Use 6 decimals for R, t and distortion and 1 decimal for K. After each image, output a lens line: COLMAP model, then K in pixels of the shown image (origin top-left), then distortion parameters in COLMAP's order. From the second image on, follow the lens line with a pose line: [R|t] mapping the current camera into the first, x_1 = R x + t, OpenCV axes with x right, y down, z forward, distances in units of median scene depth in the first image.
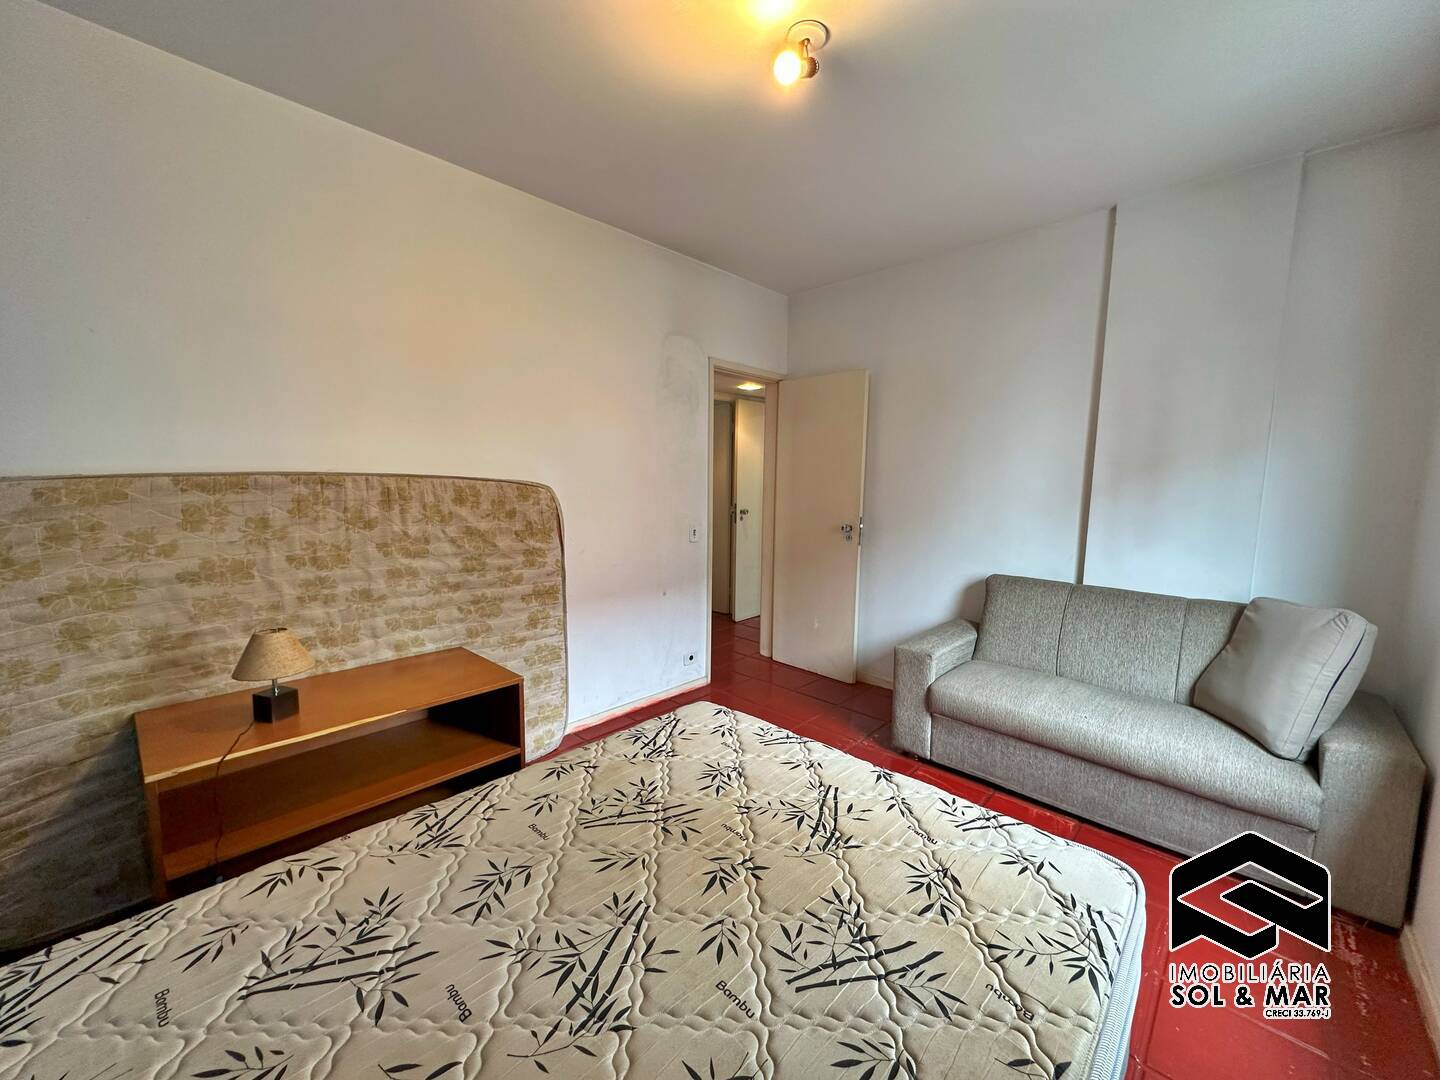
lens RADIAL K [[572.9, 0, 720.0], [0, 572.9, 540.0], [0, 0, 1]] dist [-0.001328, 0.000705]
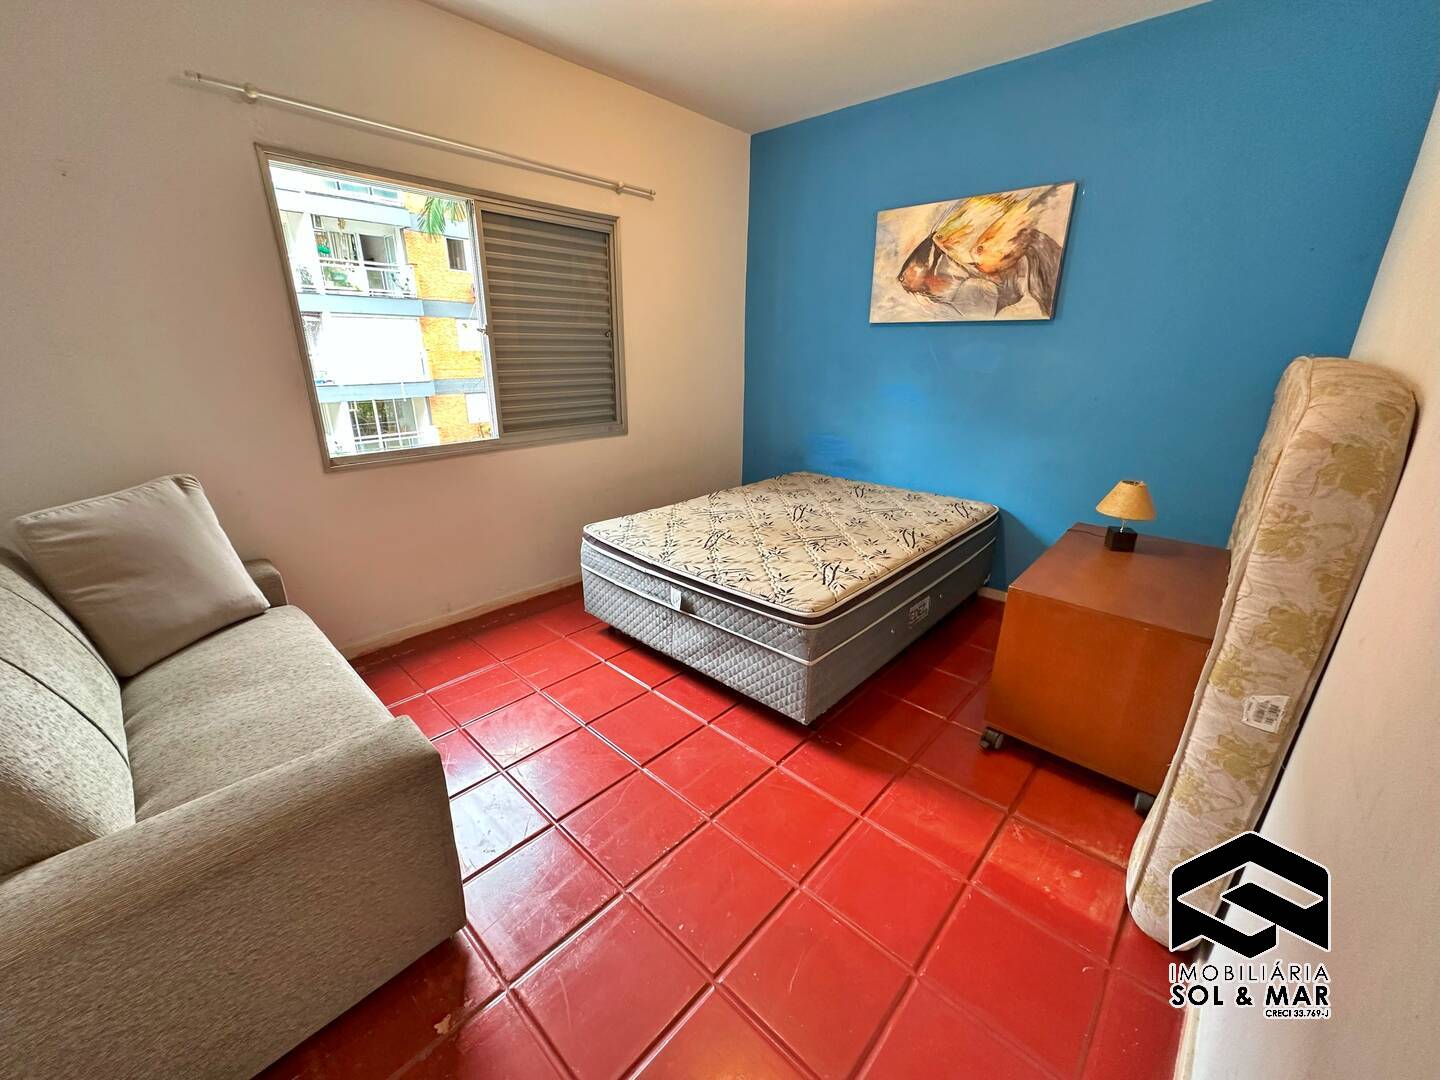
lens RADIAL K [[572.9, 0, 720.0], [0, 572.9, 540.0], [0, 0, 1]] dist [-0.001328, 0.000705]
pose [[-0.999706, -0.018206, -0.016032, 0.228557], [-0.023316, 0.903613, 0.427714, -0.356831], [0.006700, 0.427962, -0.903772, 3.105600]]
